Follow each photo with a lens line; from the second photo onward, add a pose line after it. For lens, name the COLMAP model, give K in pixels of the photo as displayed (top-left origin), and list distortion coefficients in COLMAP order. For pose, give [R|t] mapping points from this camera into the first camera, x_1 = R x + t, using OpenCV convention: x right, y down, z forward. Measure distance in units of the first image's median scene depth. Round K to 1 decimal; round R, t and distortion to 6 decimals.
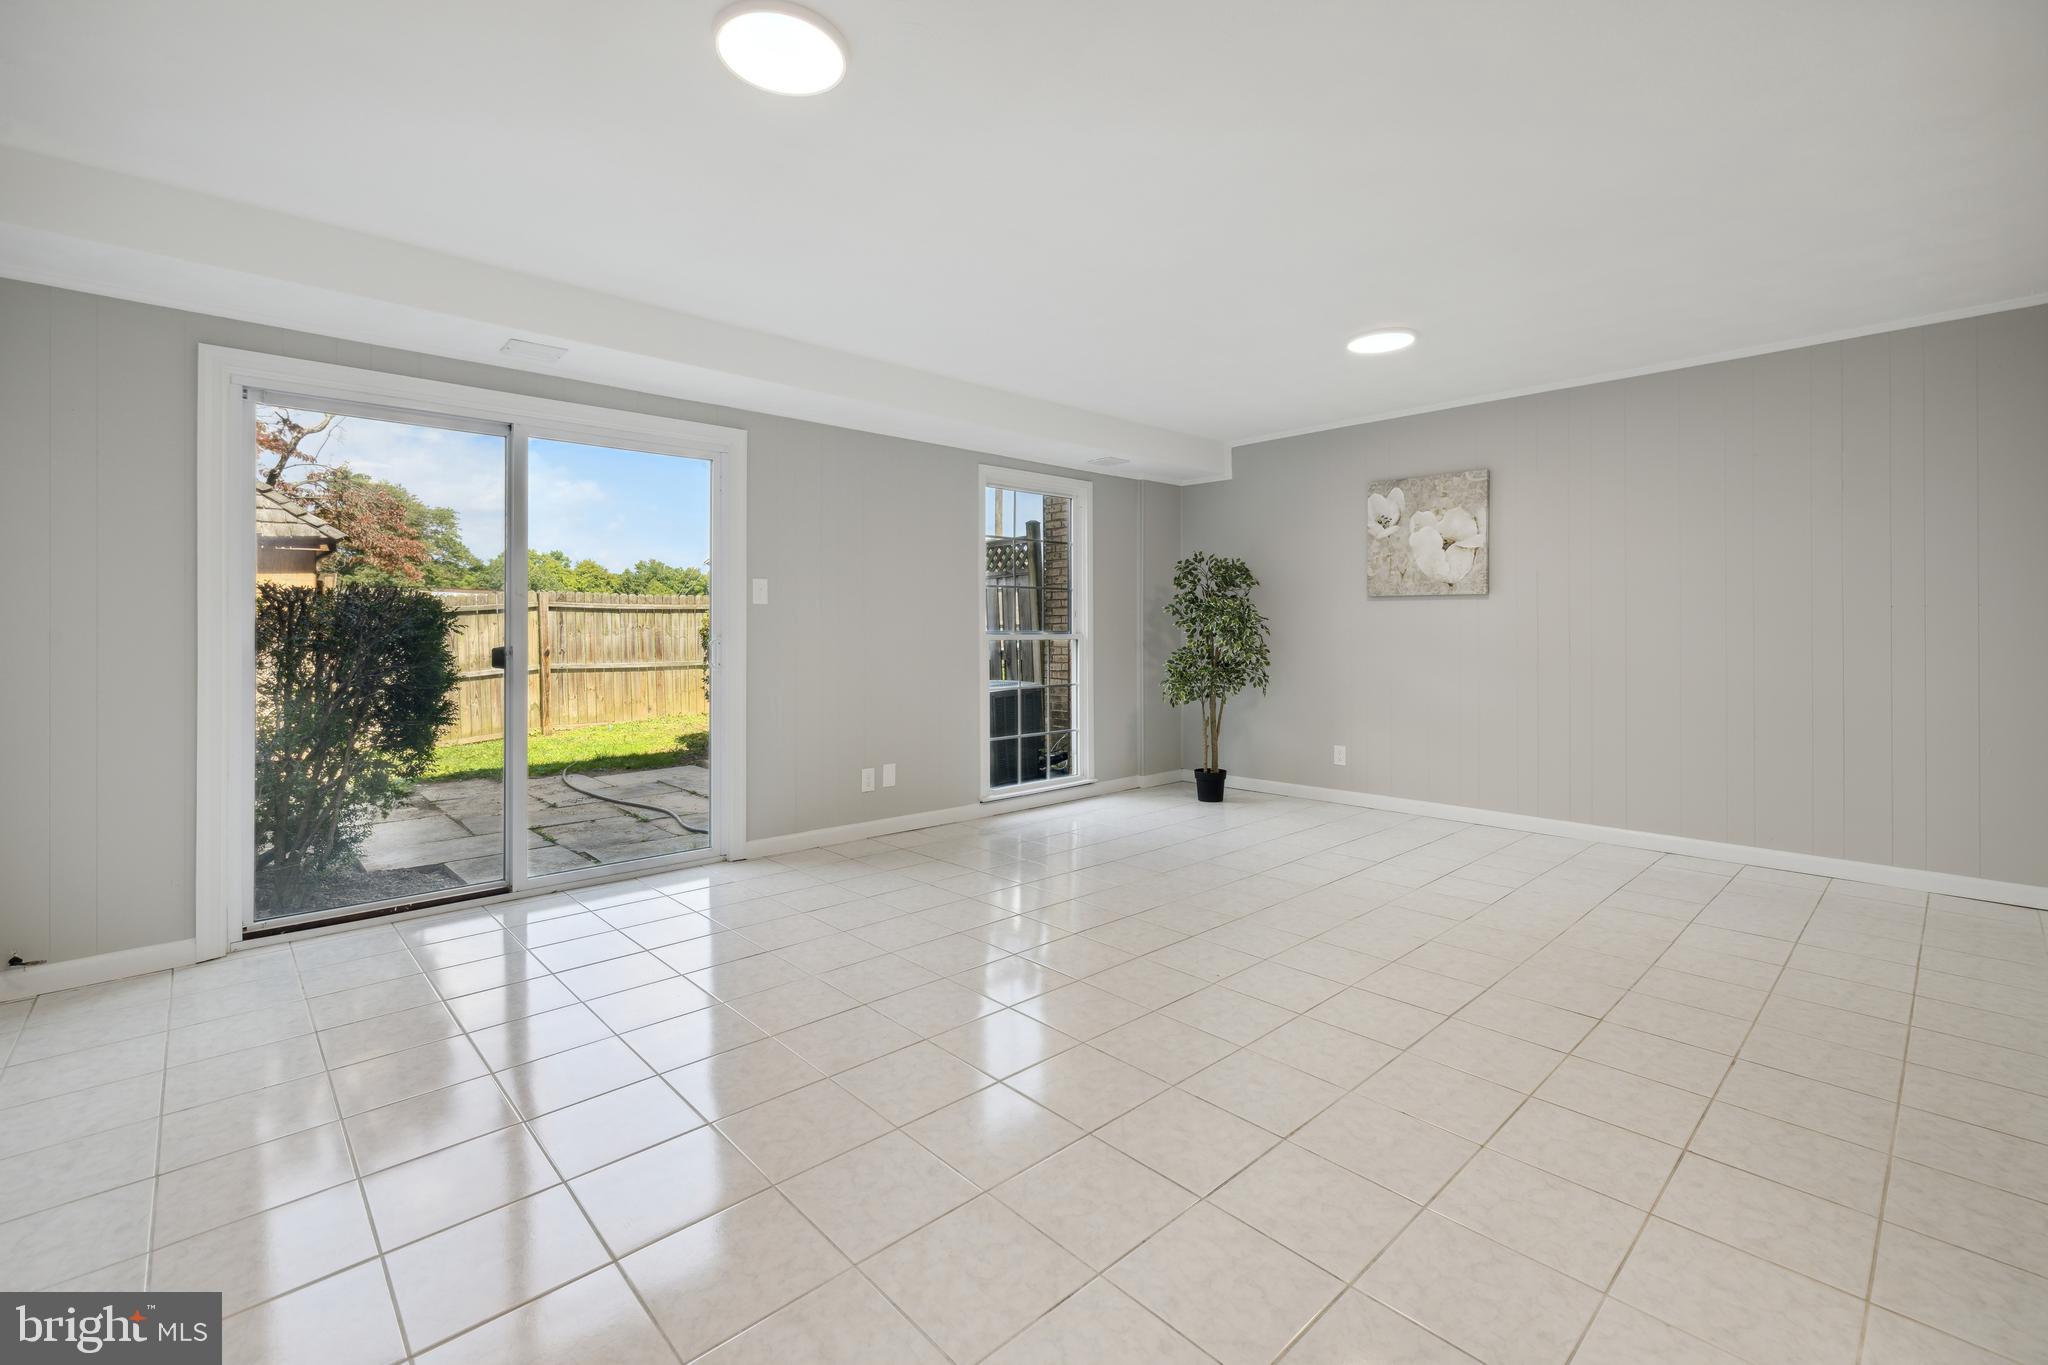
lens RADIAL K [[872.1, 0, 1034.8], [0, 872.1, 634.5], [0, 0, 1]] dist [0.002444, -0.000657]
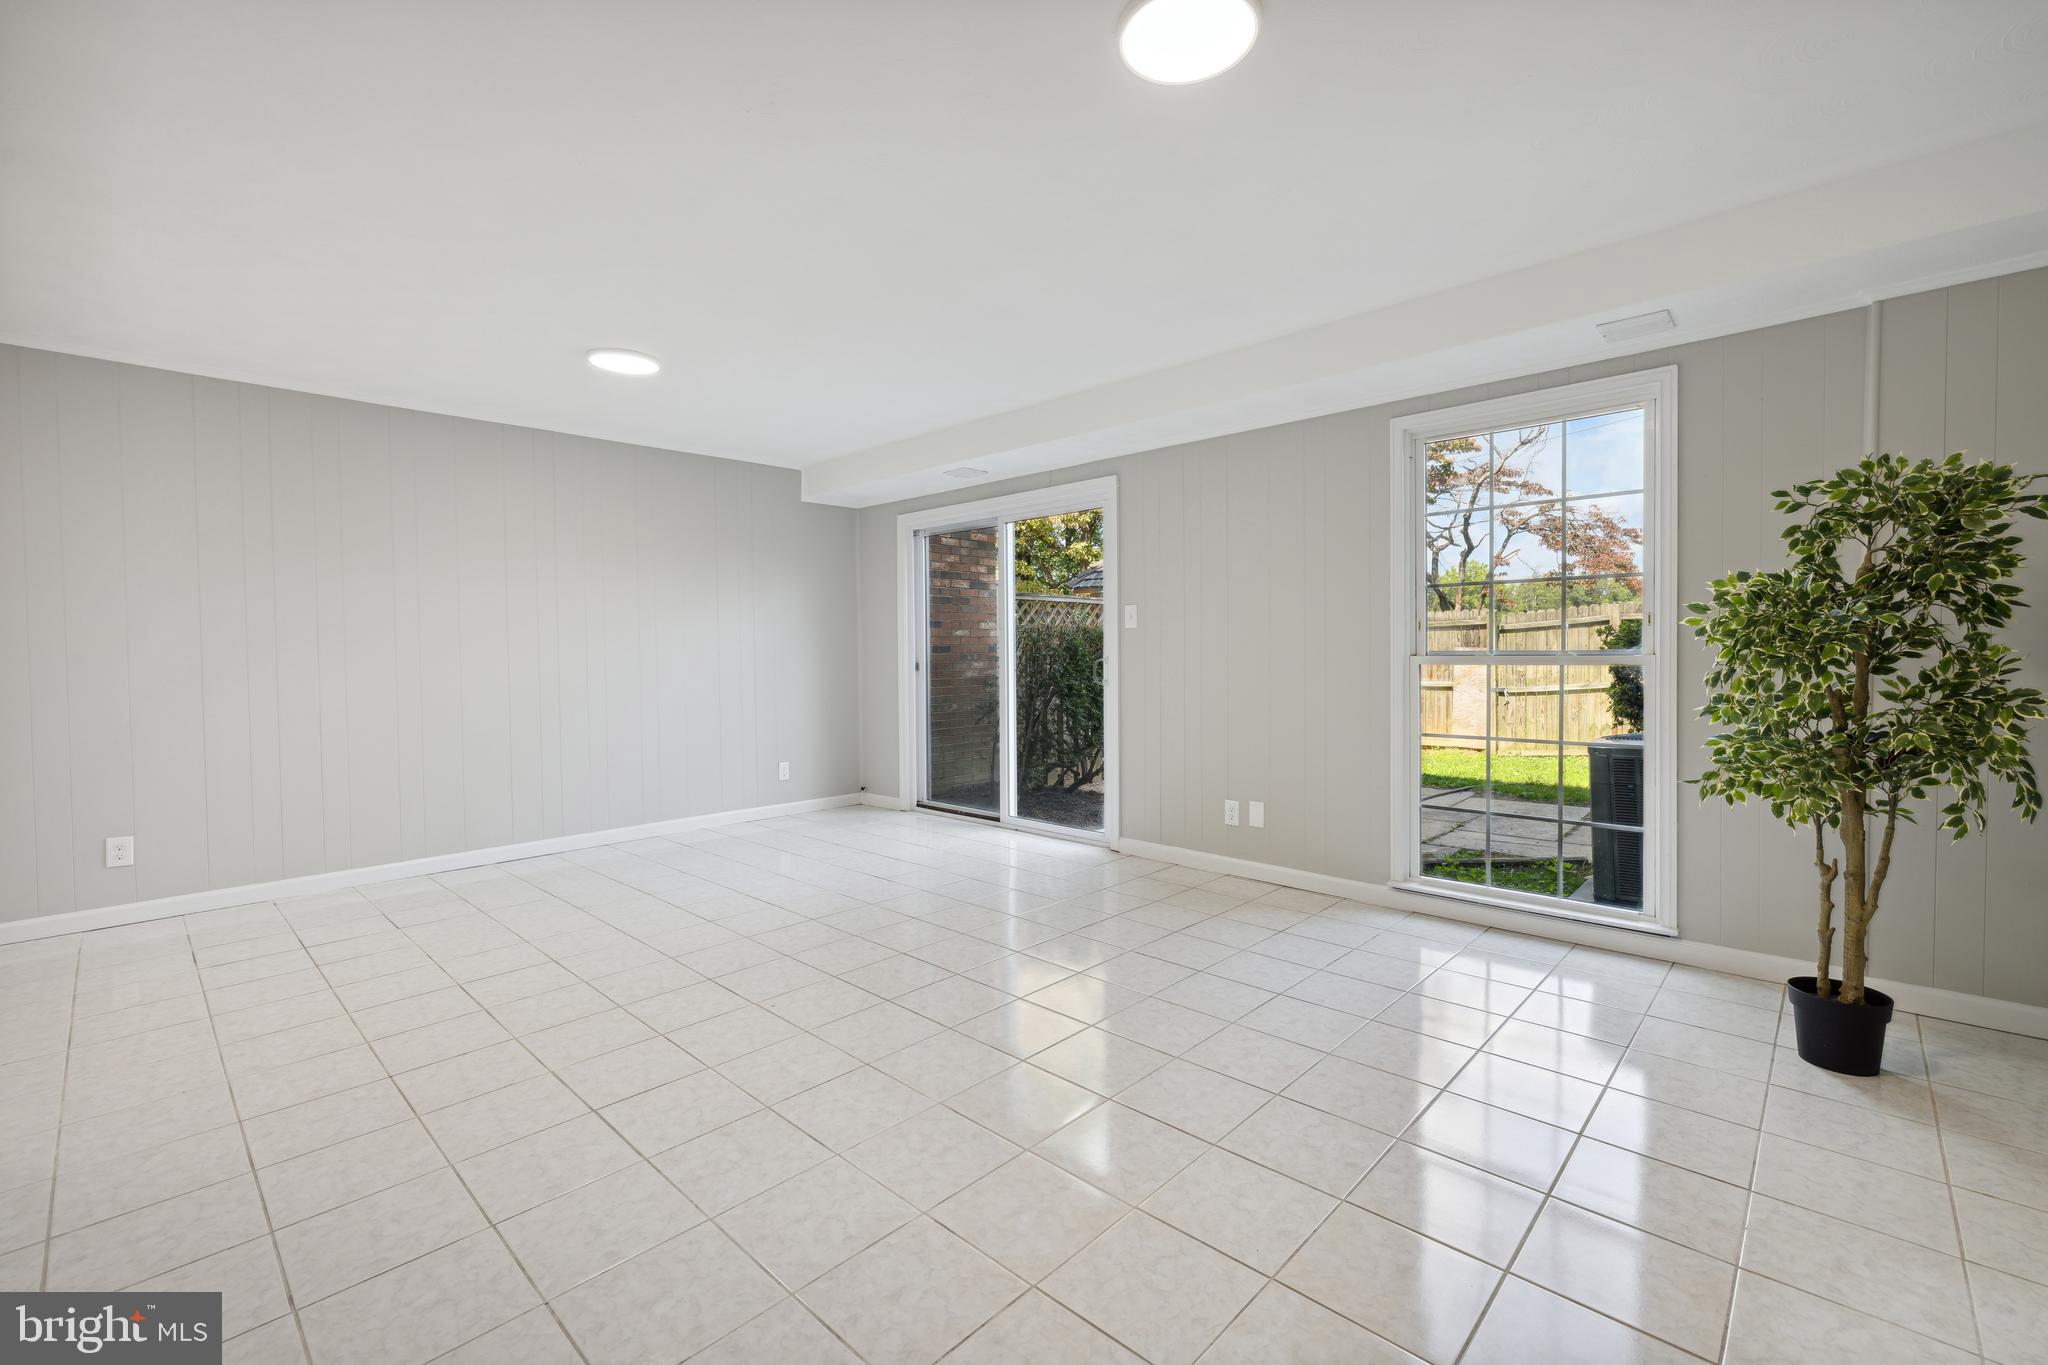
lens RADIAL K [[872.1, 0, 1026.2], [0, 872.1, 671.1], [0, 0, 1]] dist [0.002444, -0.000657]
pose [[0.060055, 0.023139, -0.997927, 0.638170], [0.003079, 0.999722, 0.023366, -0.005019], [0.998190, -0.004476, 0.059967, 0.651810]]
